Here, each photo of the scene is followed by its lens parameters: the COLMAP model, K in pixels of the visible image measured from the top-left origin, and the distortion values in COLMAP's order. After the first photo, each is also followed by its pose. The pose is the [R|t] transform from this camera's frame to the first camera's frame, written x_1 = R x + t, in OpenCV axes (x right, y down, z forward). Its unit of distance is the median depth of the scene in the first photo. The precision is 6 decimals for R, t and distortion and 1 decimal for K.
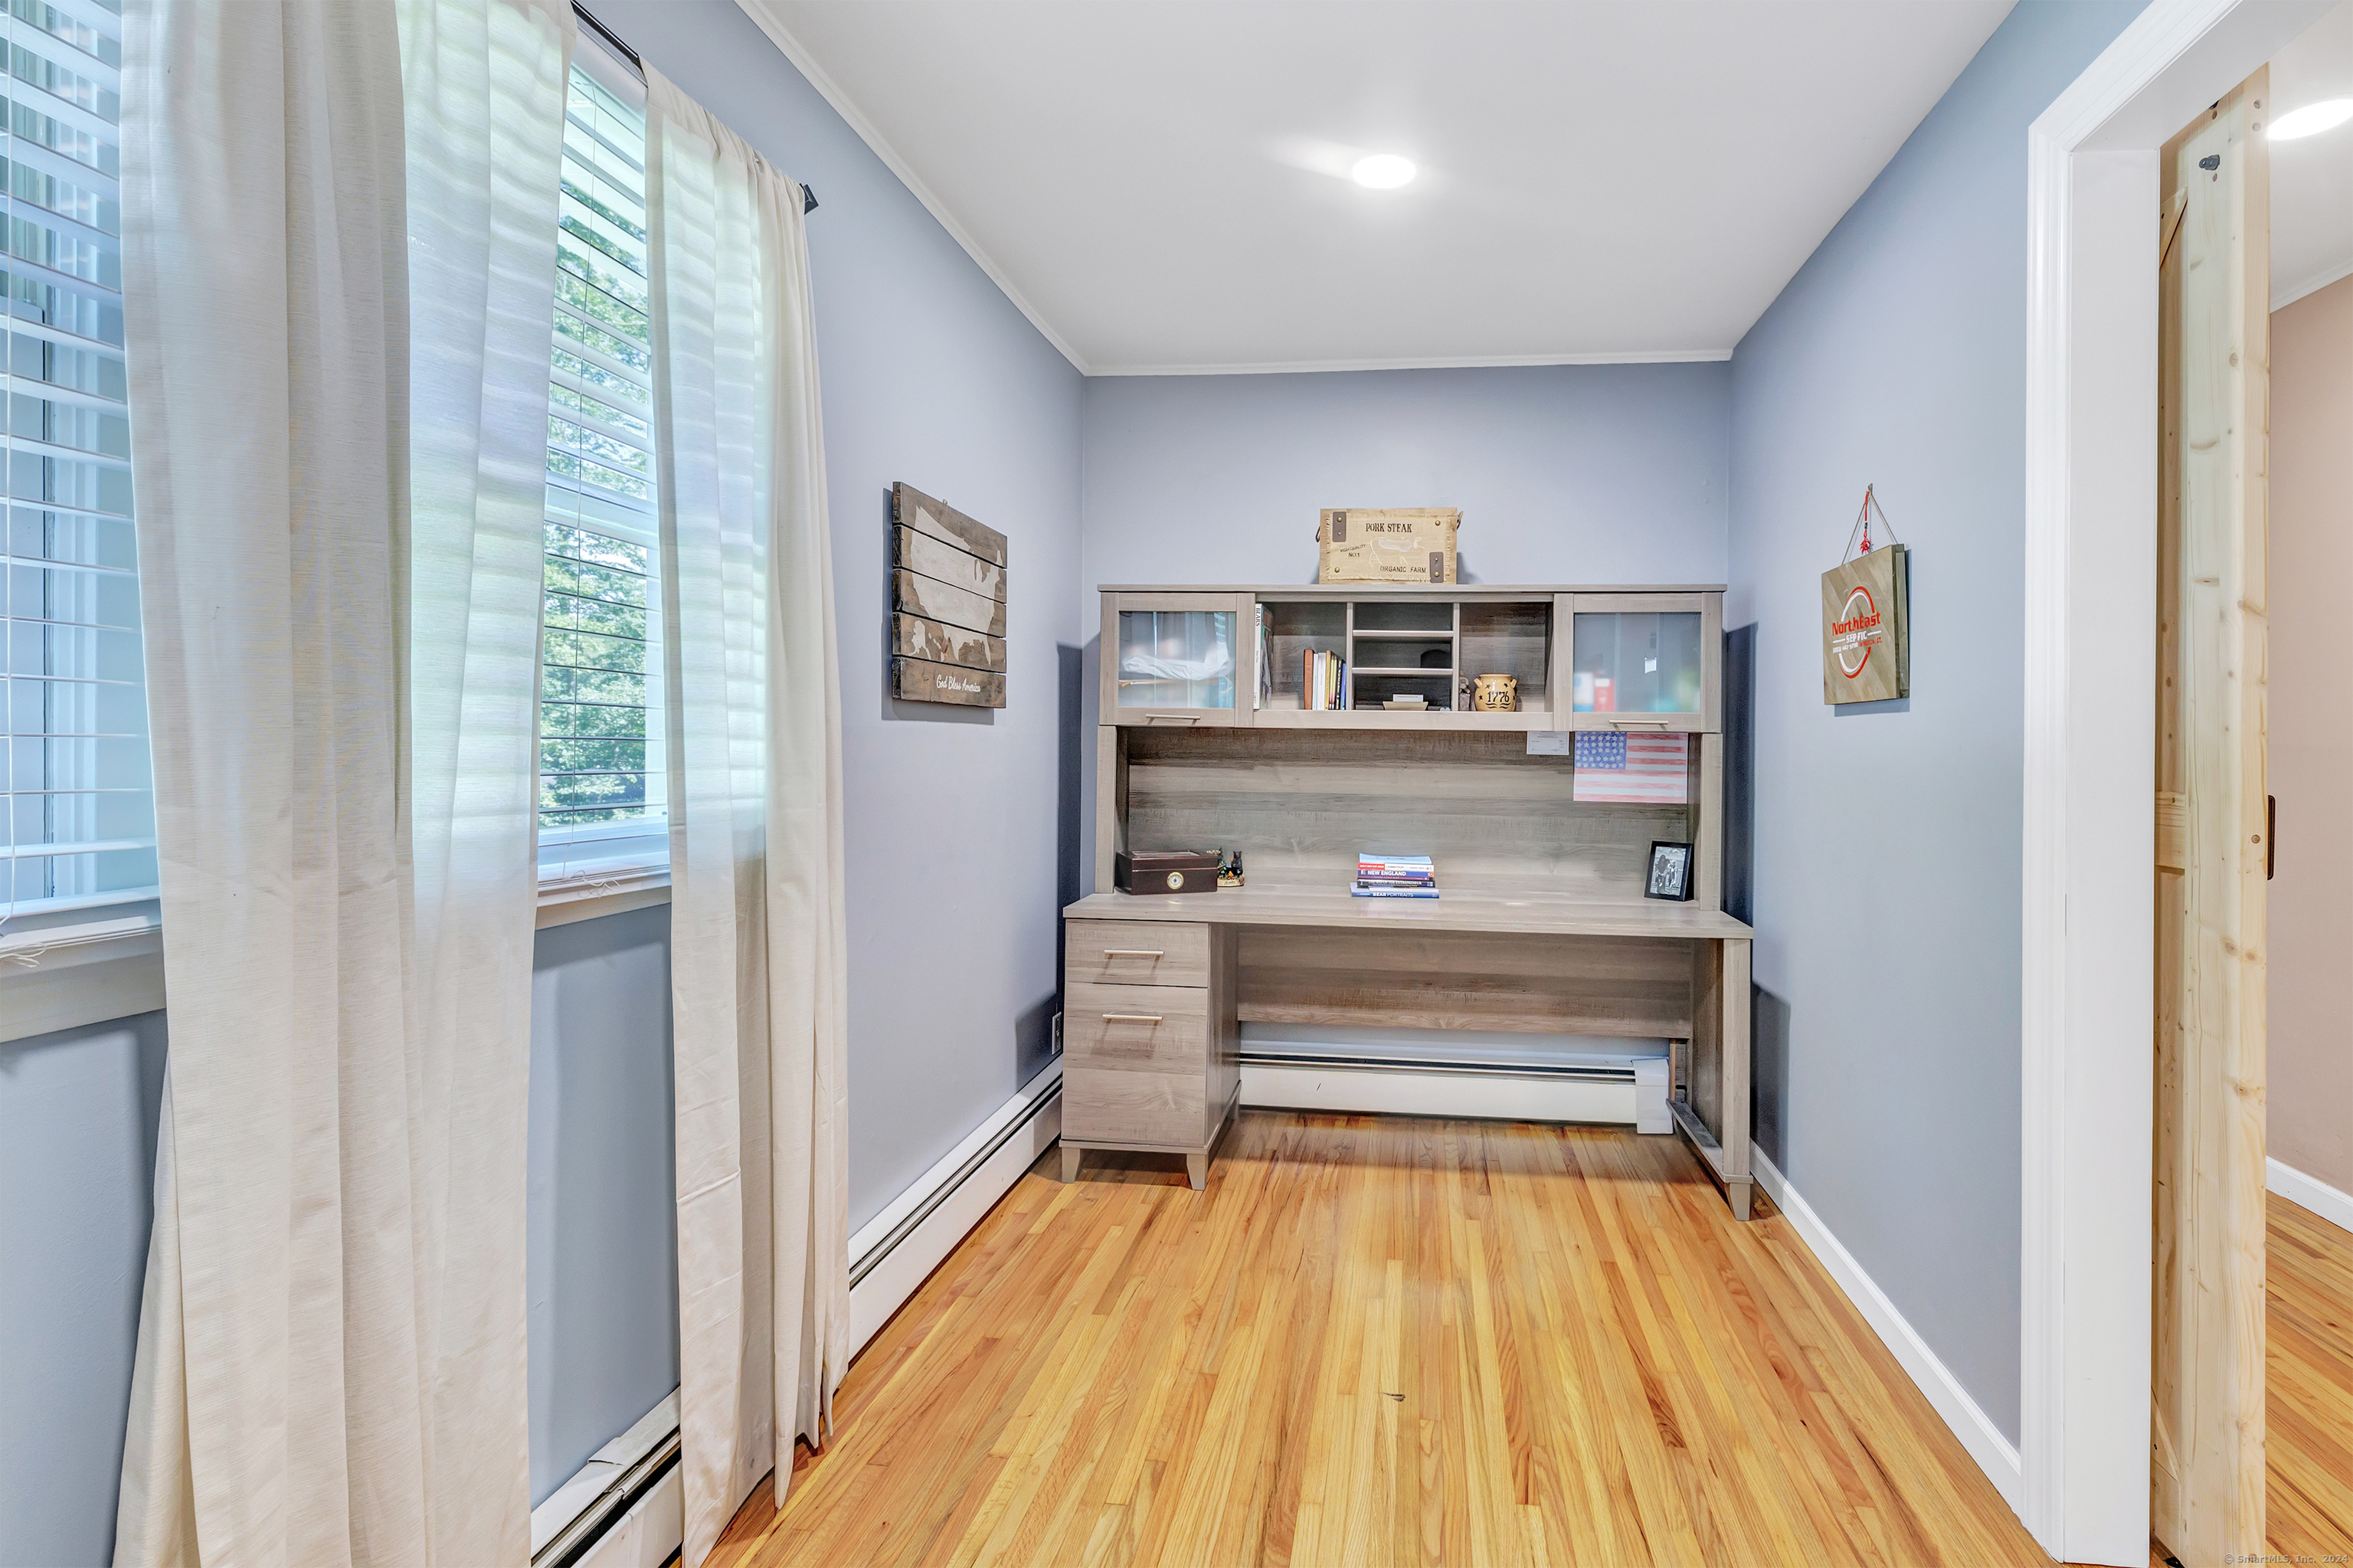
lens RADIAL K [[1068.0, 0, 1176.5], [0, 1068.0, 776.1], [0, 0, 1]] dist [0.000600, -0.000093]
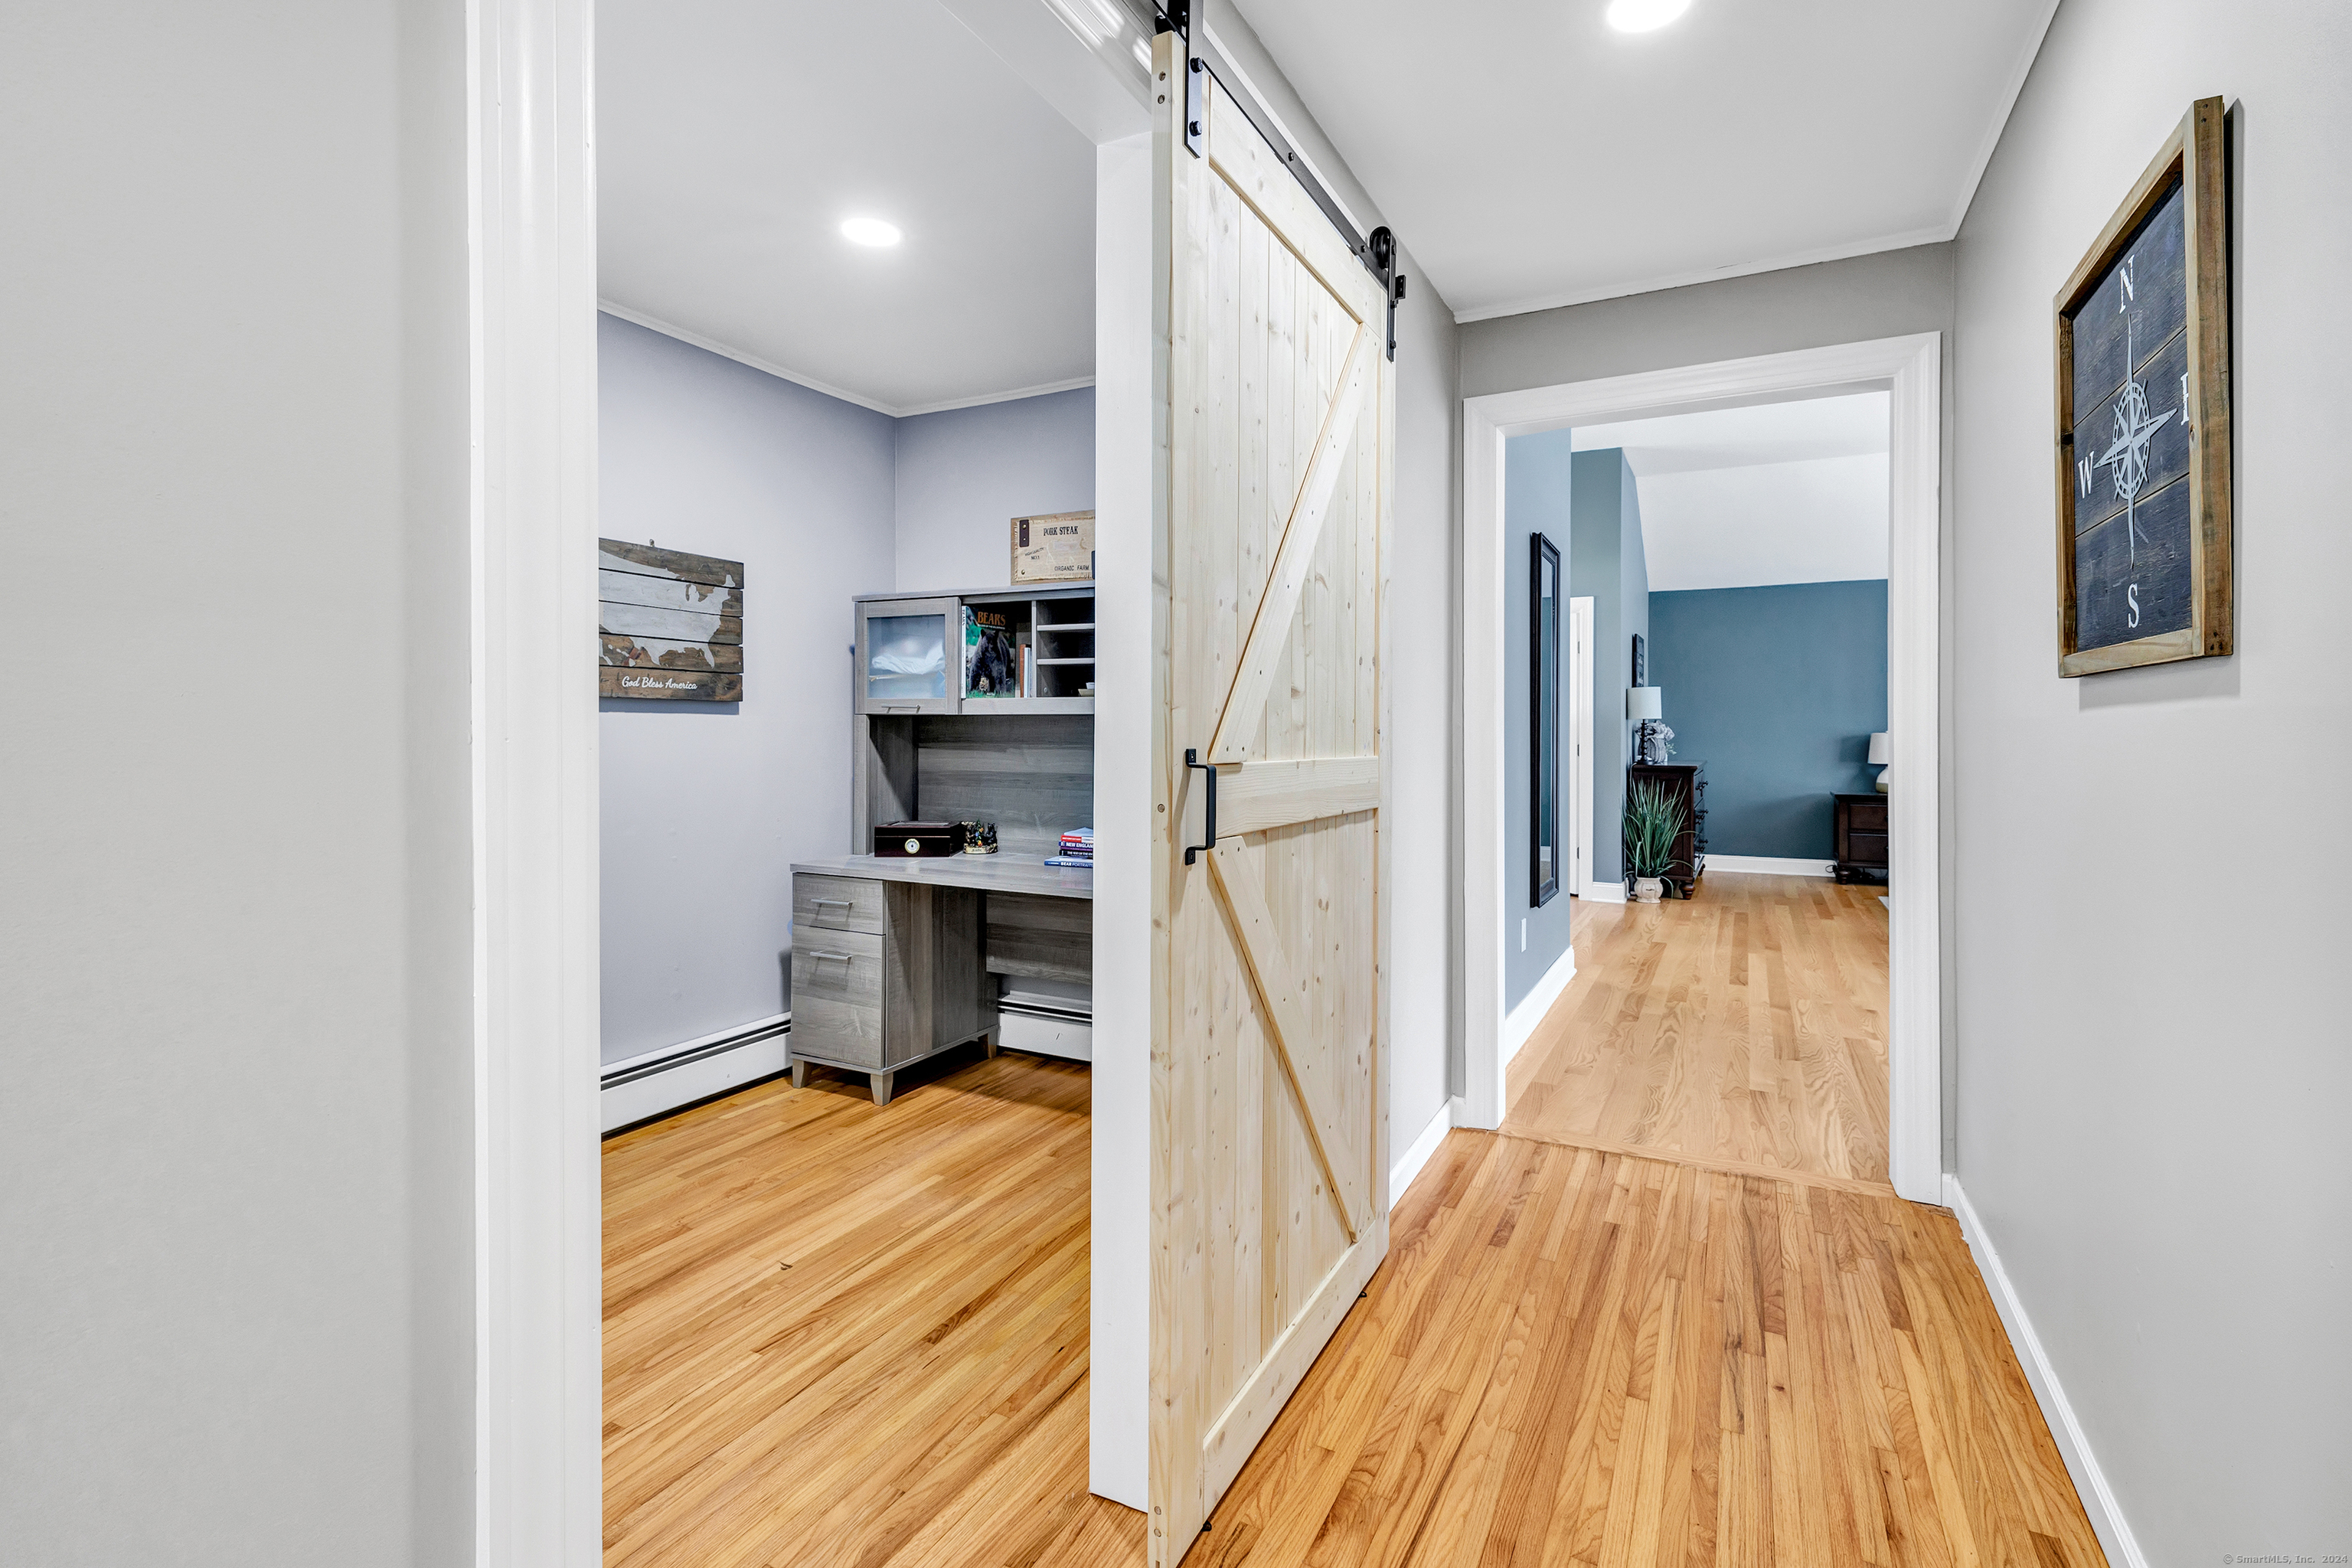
lens RADIAL K [[1030.9, 0, 1216.5], [0, 1030.9, 781.2], [0, 0, 1]] dist [-0.000683, 0.000504]
pose [[0.941008, 0.007829, -0.338294, 0.749862], [-0.003758, 0.999912, 0.012687, 0.011962], [0.338364, -0.010667, 0.940955, 0.053940]]
